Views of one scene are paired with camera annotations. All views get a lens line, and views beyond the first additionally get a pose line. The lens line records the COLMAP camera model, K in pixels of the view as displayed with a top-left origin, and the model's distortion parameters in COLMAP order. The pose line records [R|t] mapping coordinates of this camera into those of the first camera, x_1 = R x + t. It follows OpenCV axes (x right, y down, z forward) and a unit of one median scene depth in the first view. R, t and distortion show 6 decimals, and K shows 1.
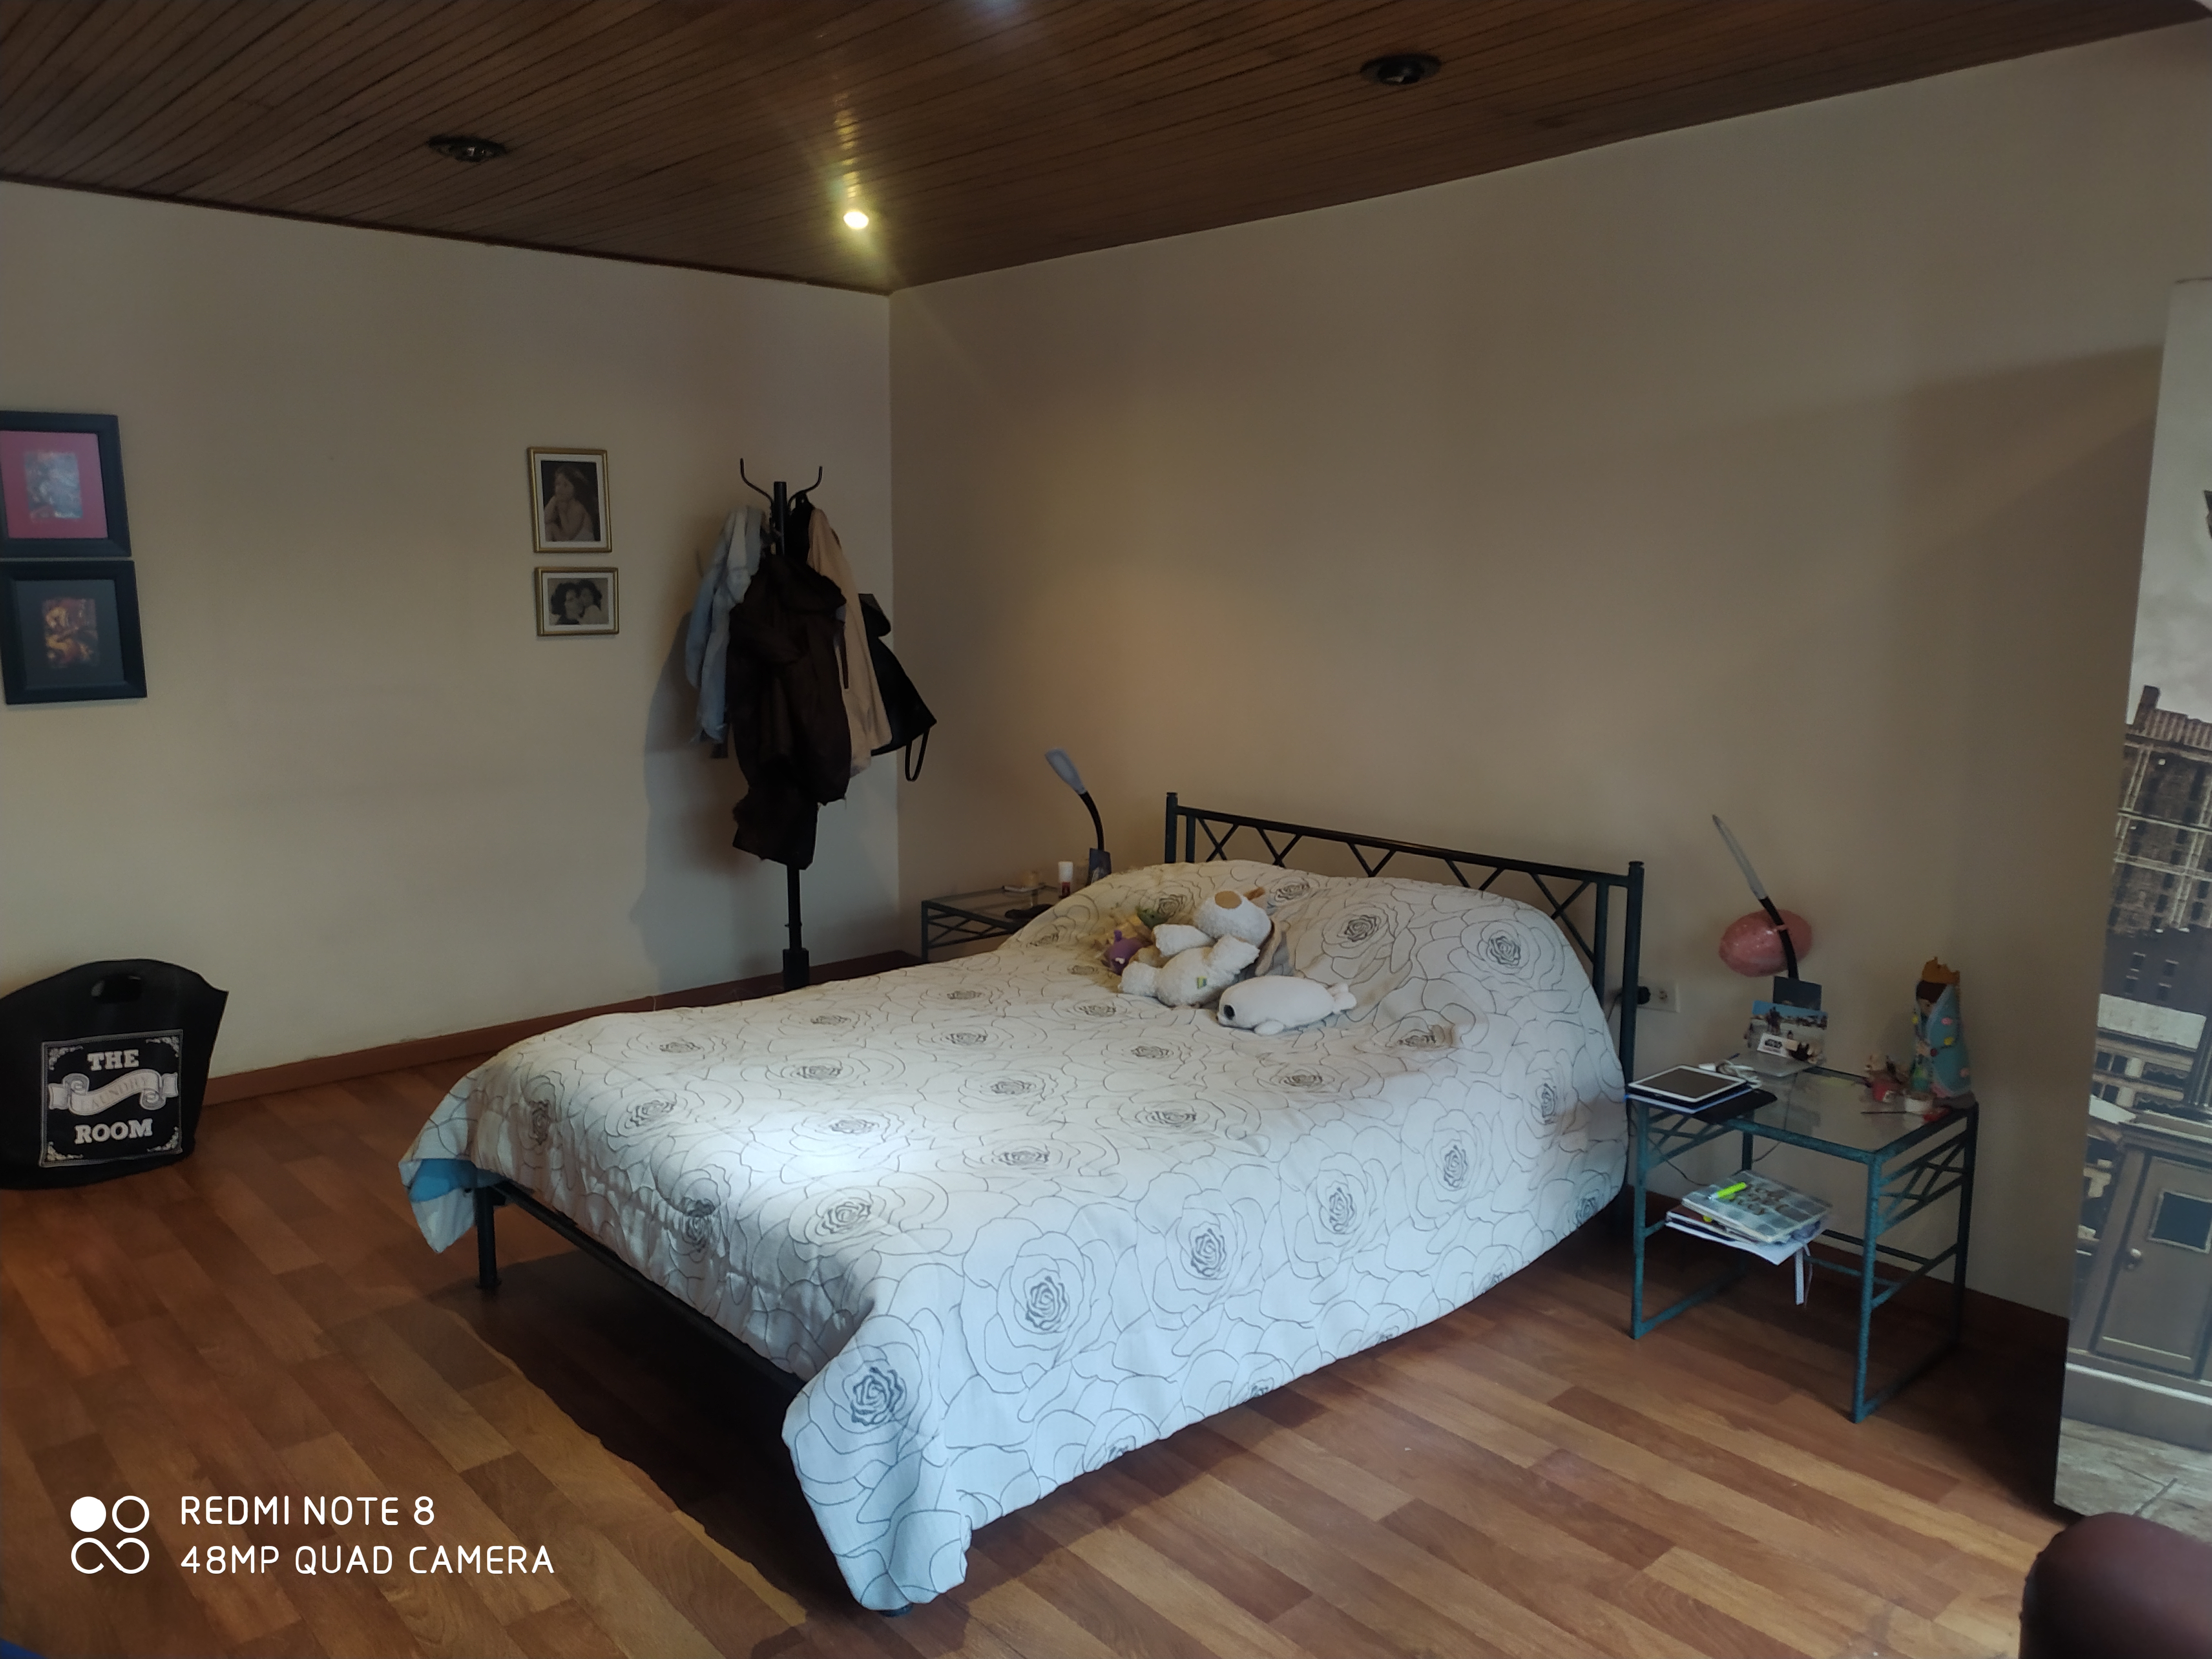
lens RADIAL K [[1620.1, 0, 1106.0], [0, 1620.1, 829.5], [0, 0, 1]] dist [0.027311, -0.030795]
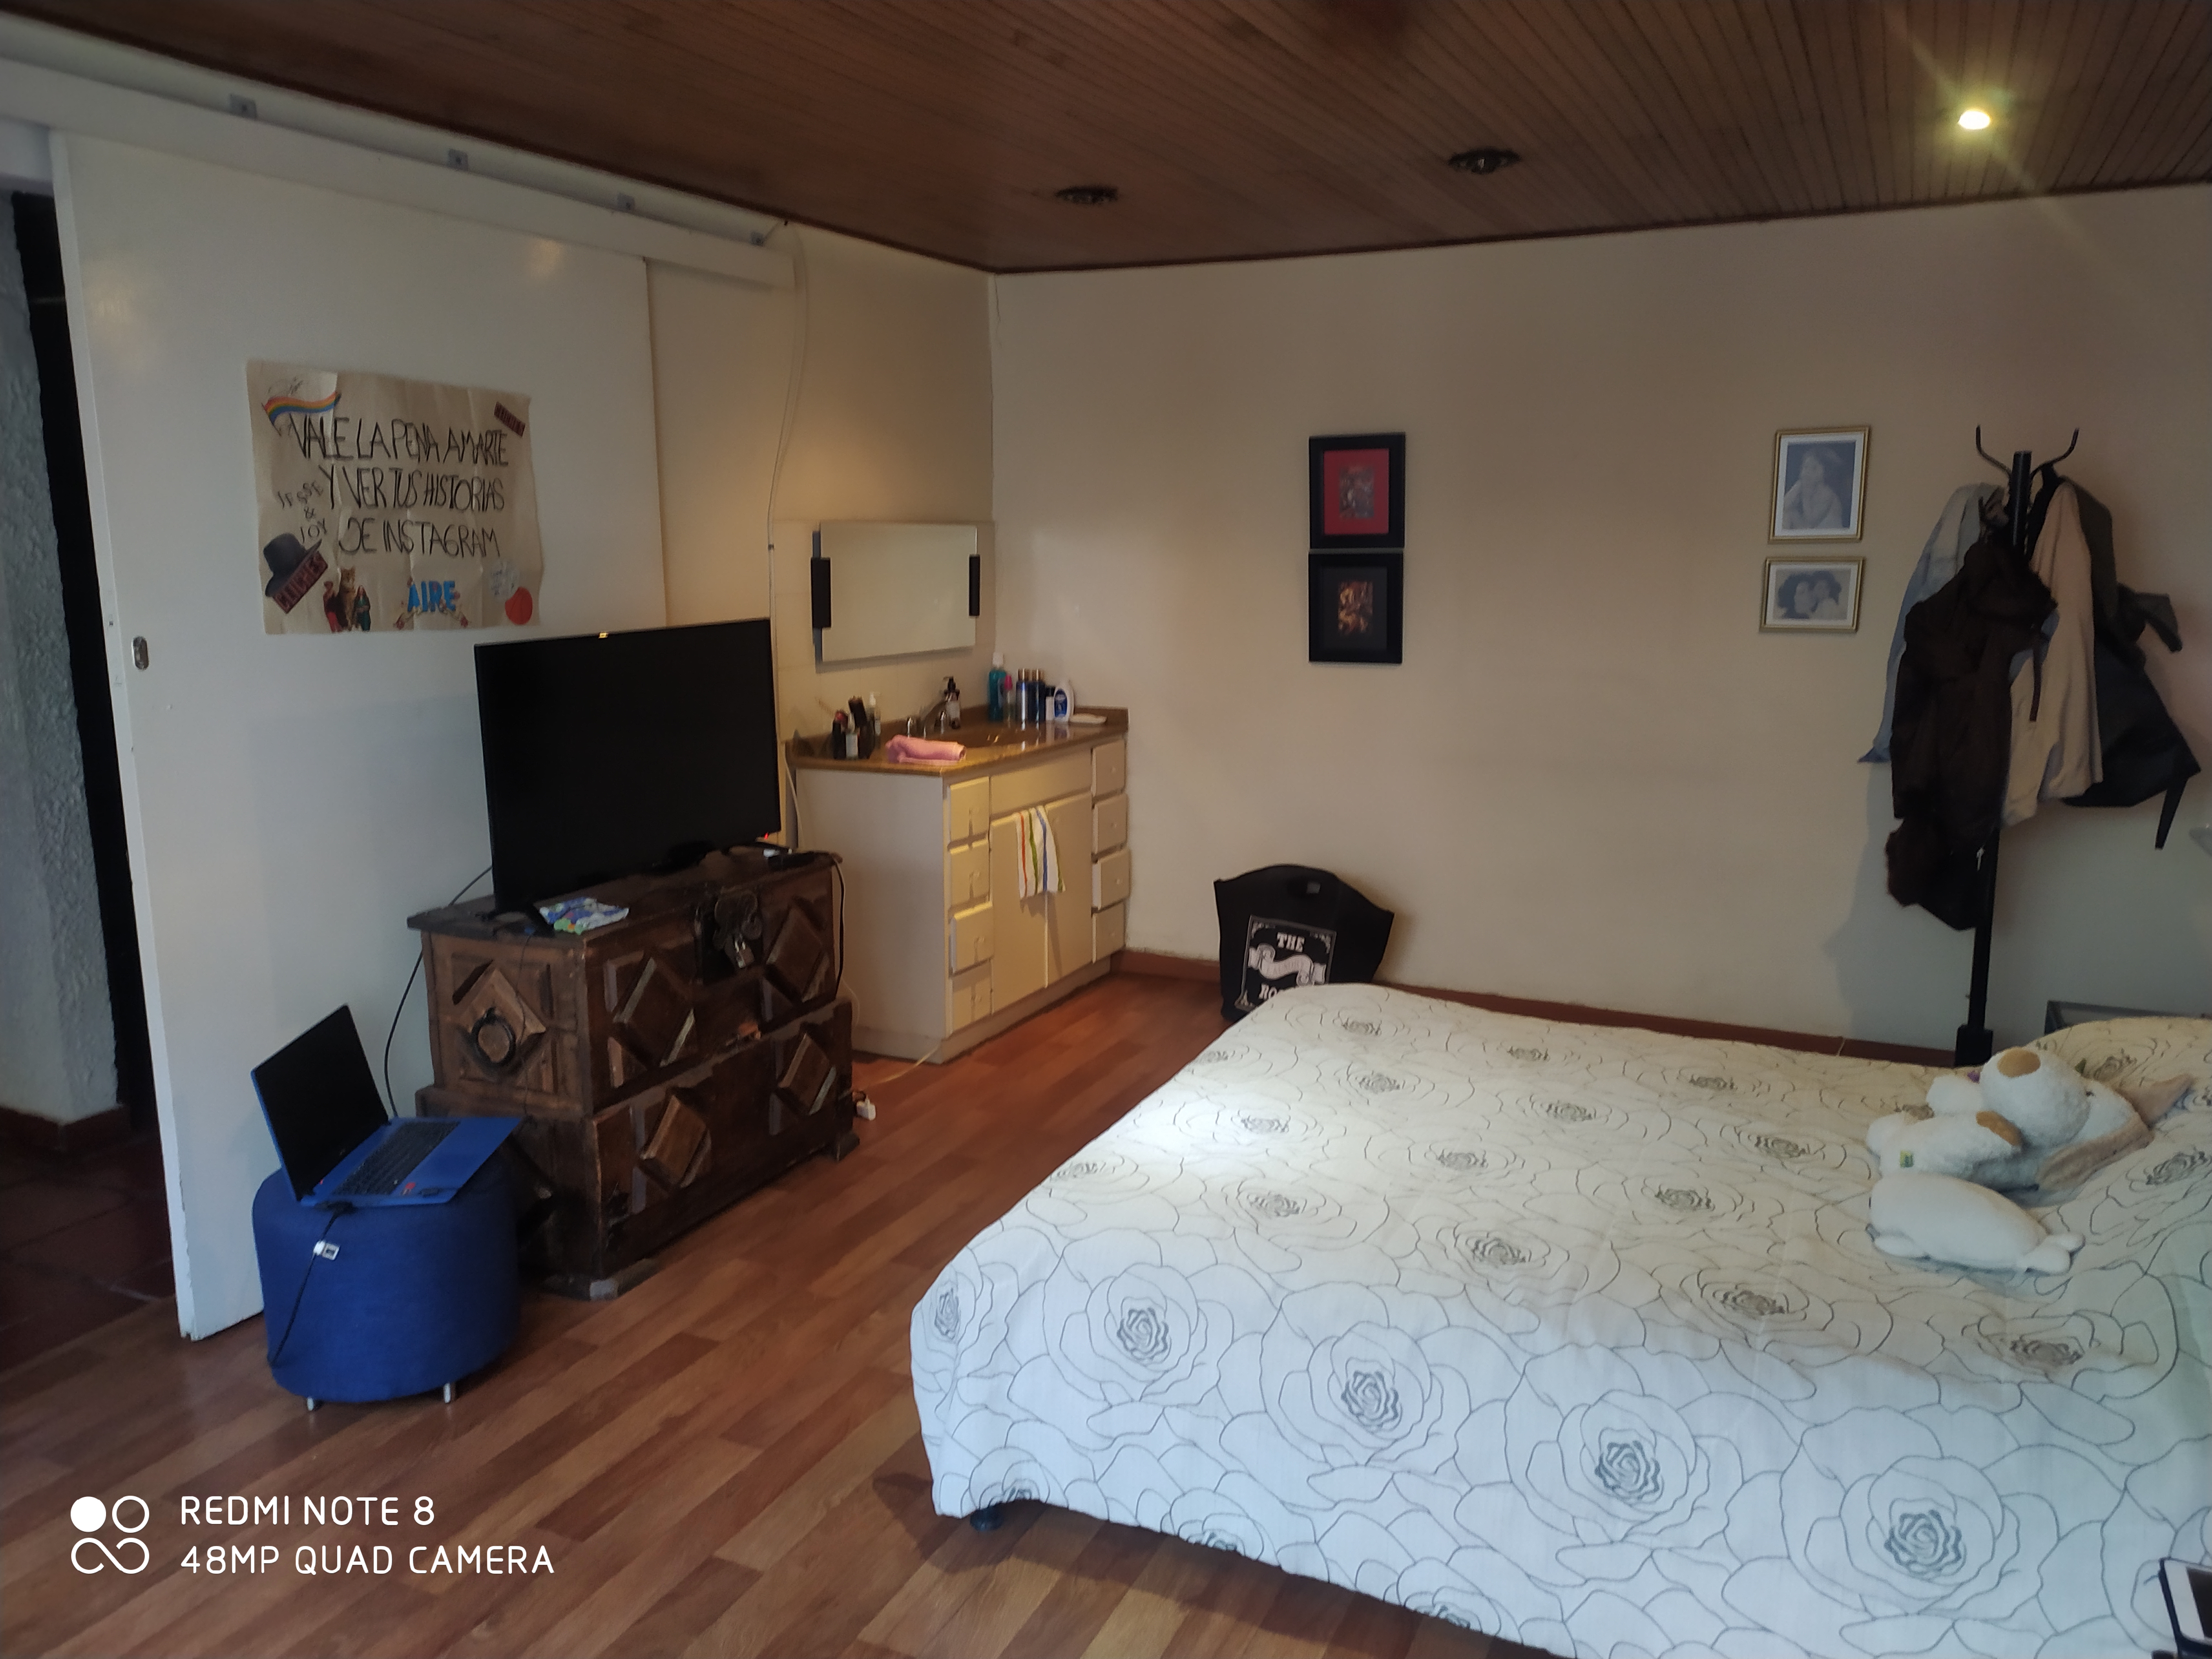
lens RADIAL K [[1608.3, 0, 1106.0], [0, 1608.3, 829.5], [0, 0, 1]] dist [0.029858, 0.001163]
pose [[0.397642, 0.159552, -0.903562, 0.445848], [-0.148675, 0.982955, 0.108142, -0.058840], [0.905415, 0.091336, 0.414585, 0.321826]]
